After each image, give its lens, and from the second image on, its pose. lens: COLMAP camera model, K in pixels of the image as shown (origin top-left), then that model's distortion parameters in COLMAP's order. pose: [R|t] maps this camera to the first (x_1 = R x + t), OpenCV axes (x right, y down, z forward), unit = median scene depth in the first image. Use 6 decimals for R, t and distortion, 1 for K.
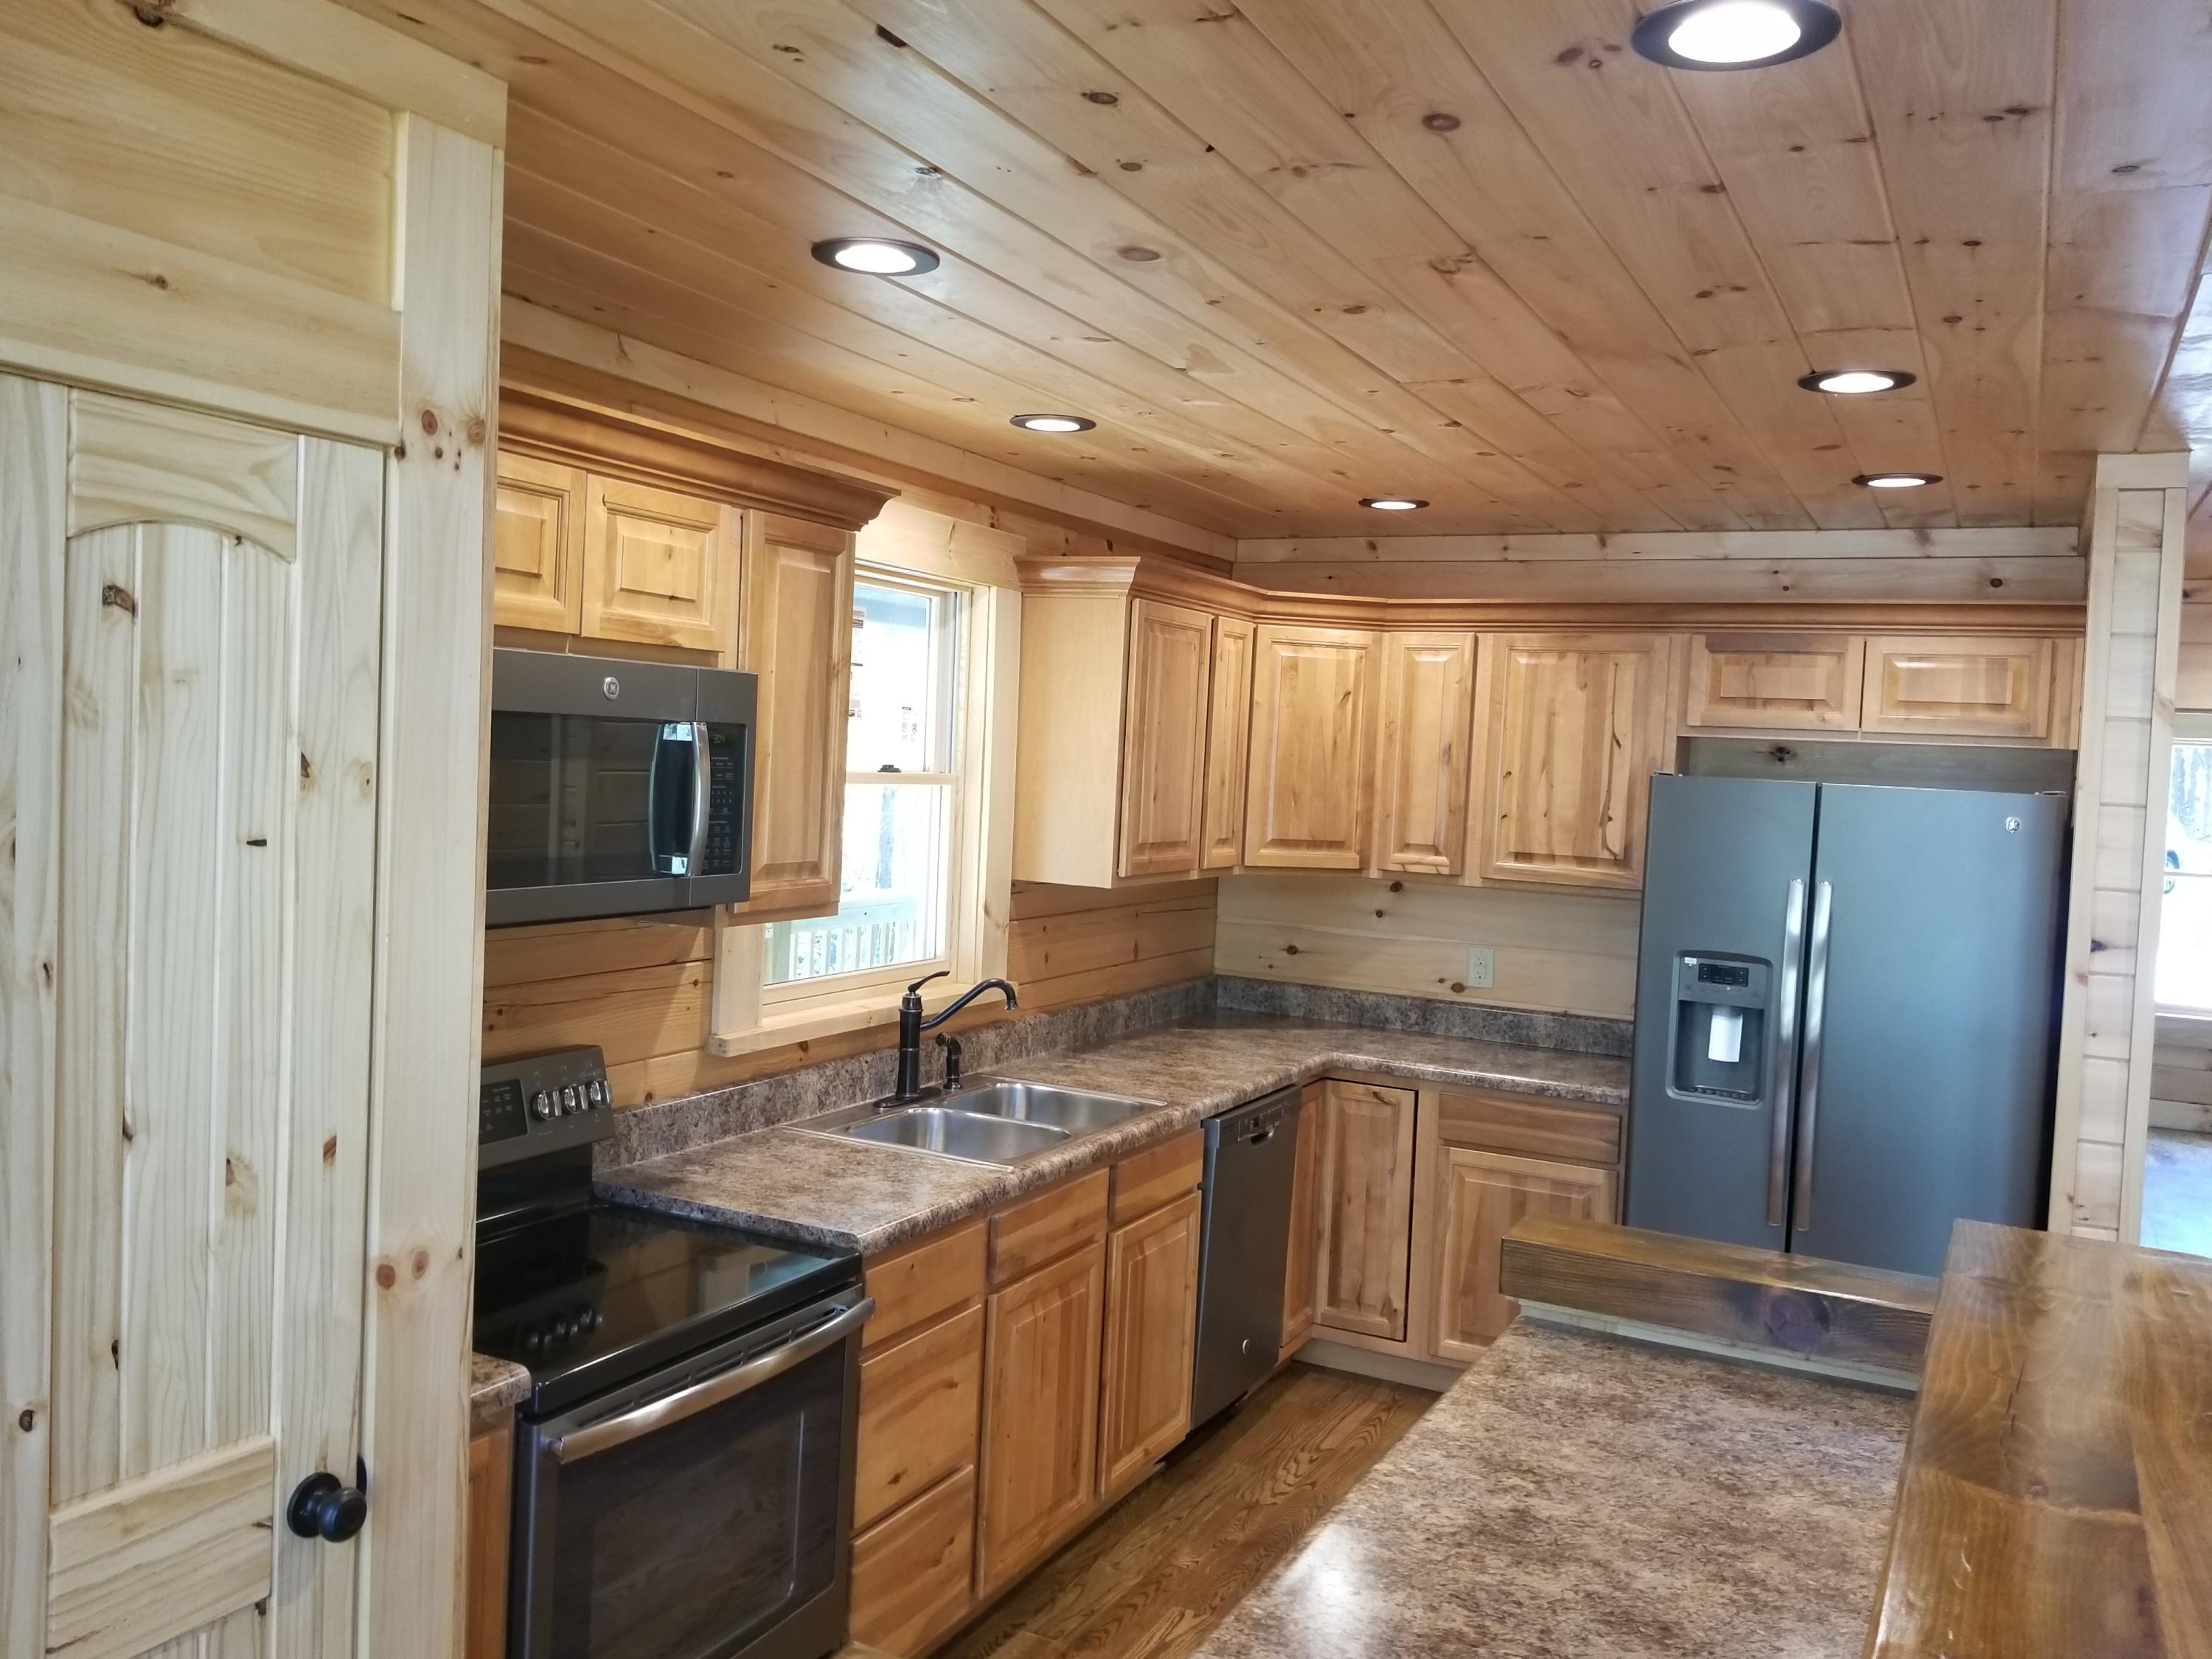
lens RADIAL K [[1759.3, 0, 1044.7], [0, 1759.3, 803.0], [0, 0, 1]] dist [0.073829, -0.140402]
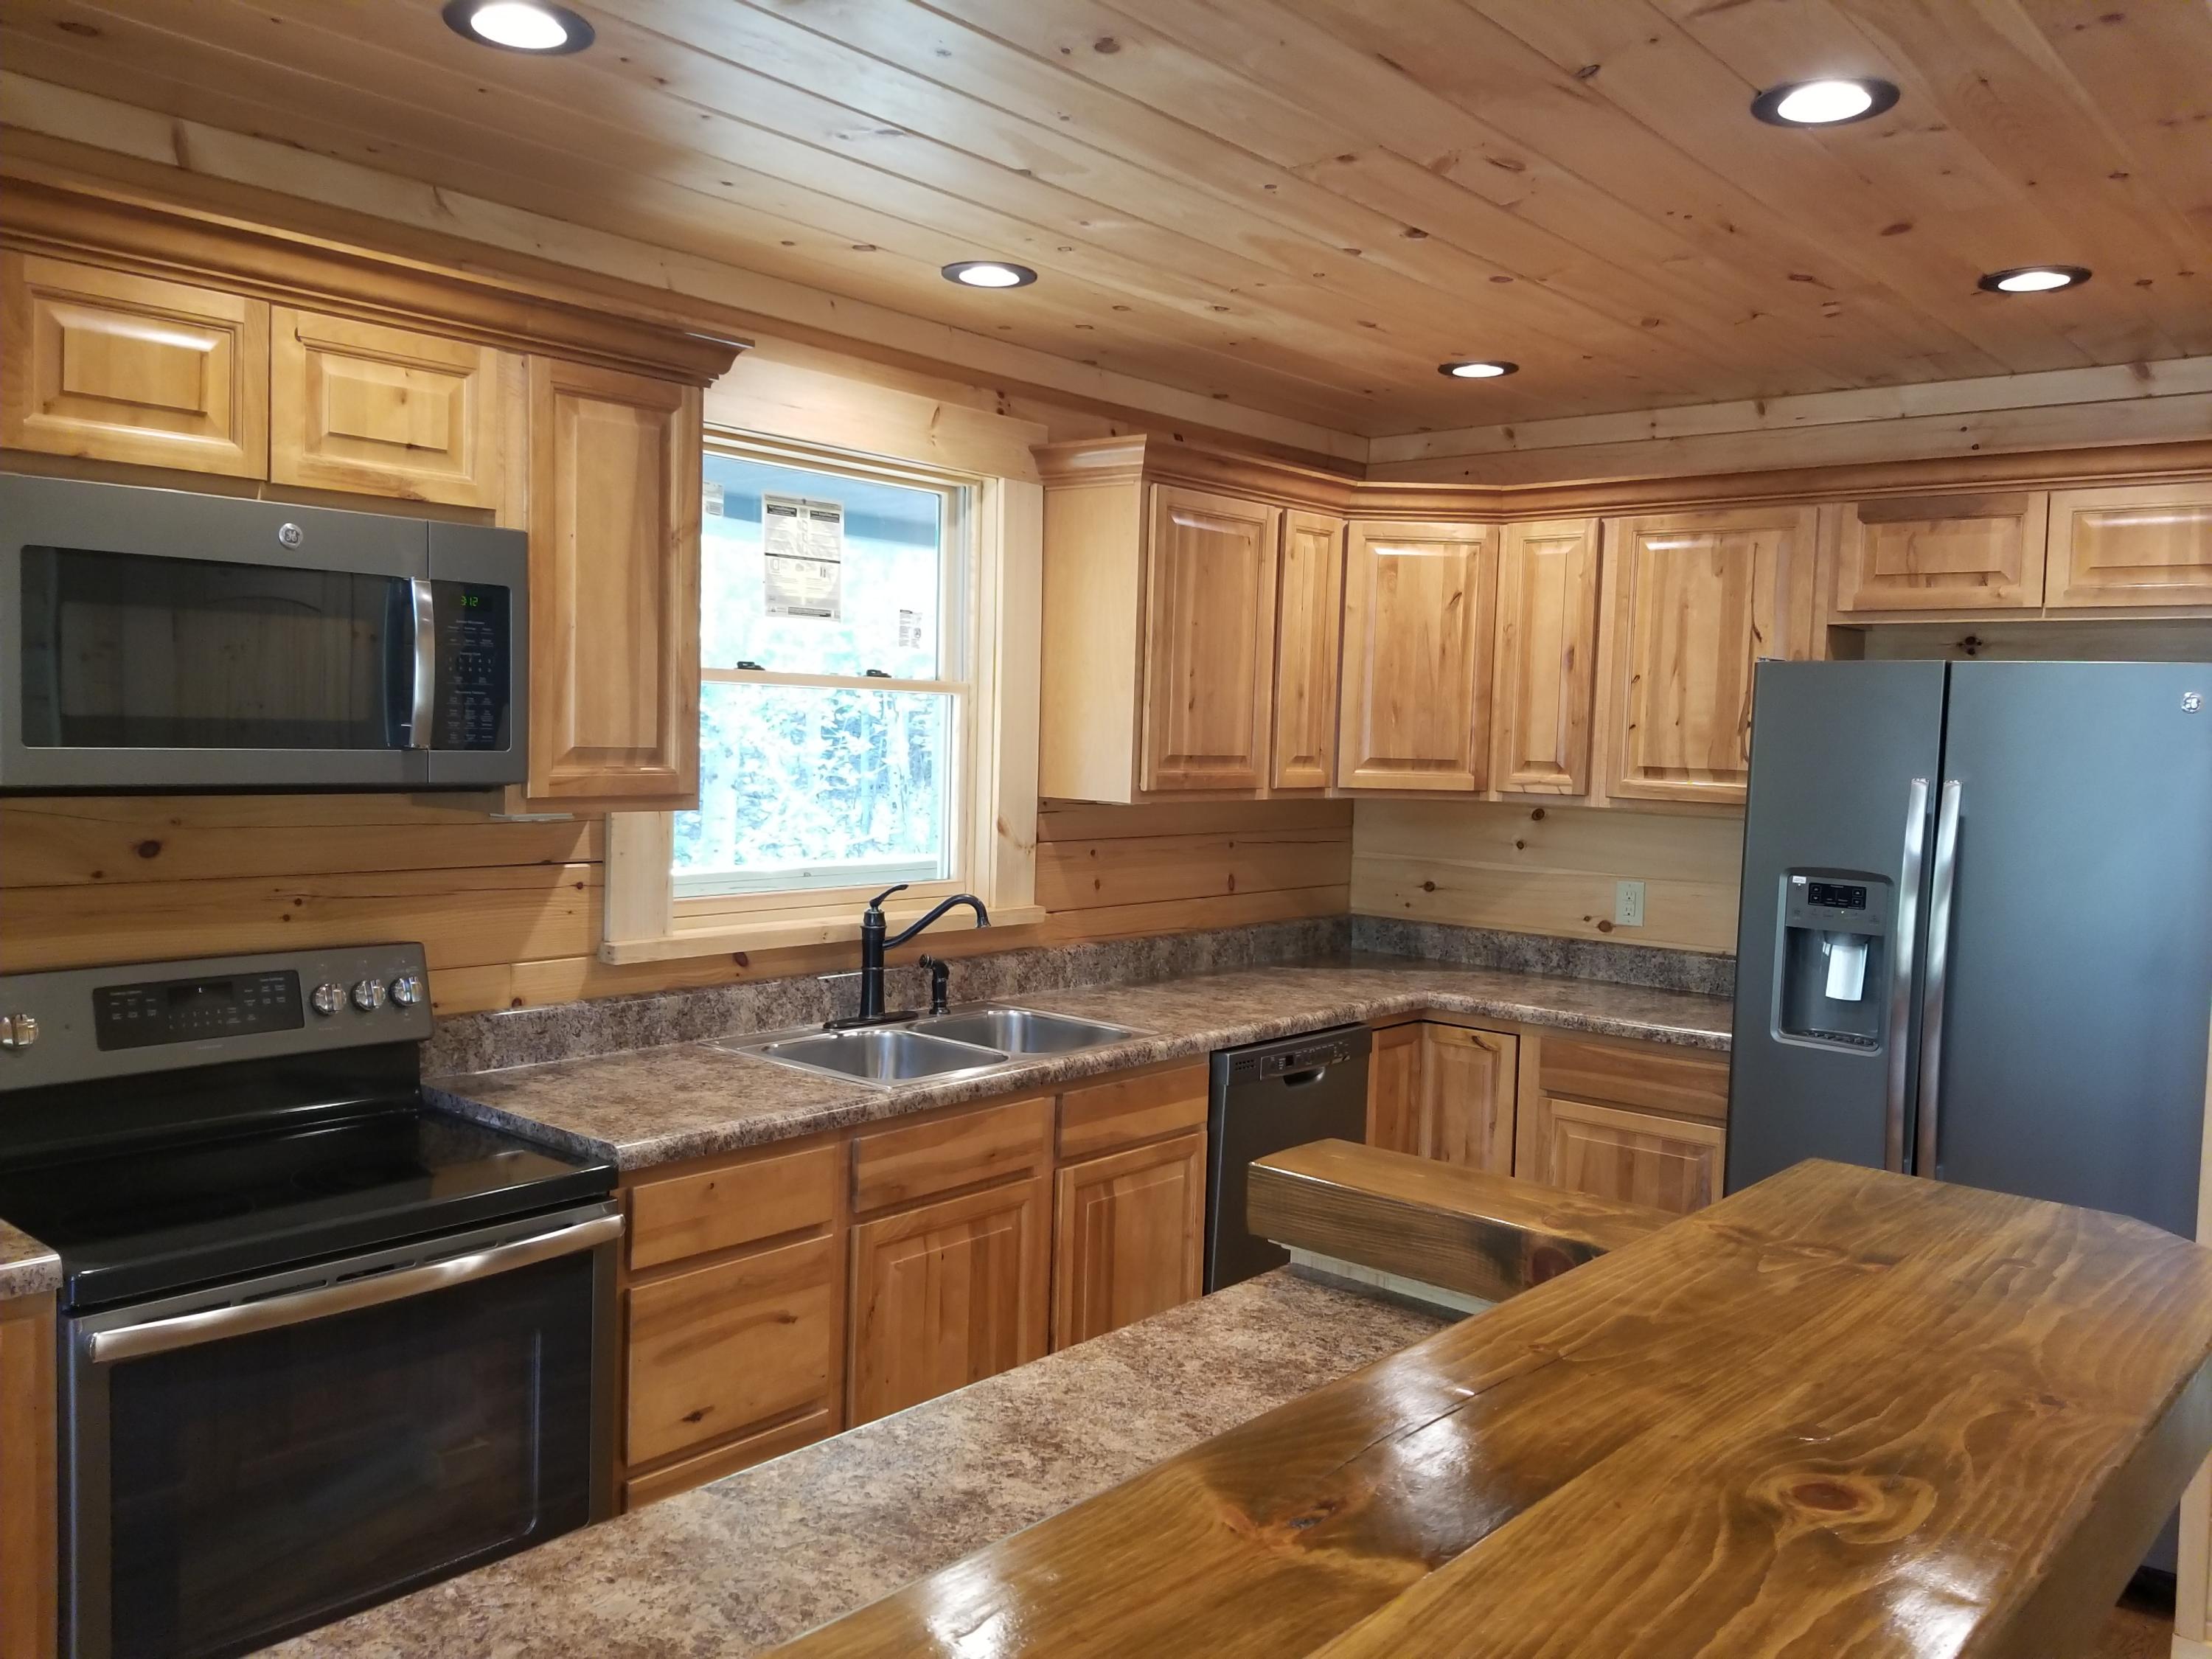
lens RADIAL K [[1689.3, 0, 1106.0], [0, 1689.3, 829.5], [0, 0, 1]] dist [0.063593, -0.132655]
pose [[0.975542, -0.006833, -0.219705, 0.219563], [0.011201, 0.999764, 0.018640, 0.046020], [0.219526, -0.020645, 0.975388, 0.139864]]
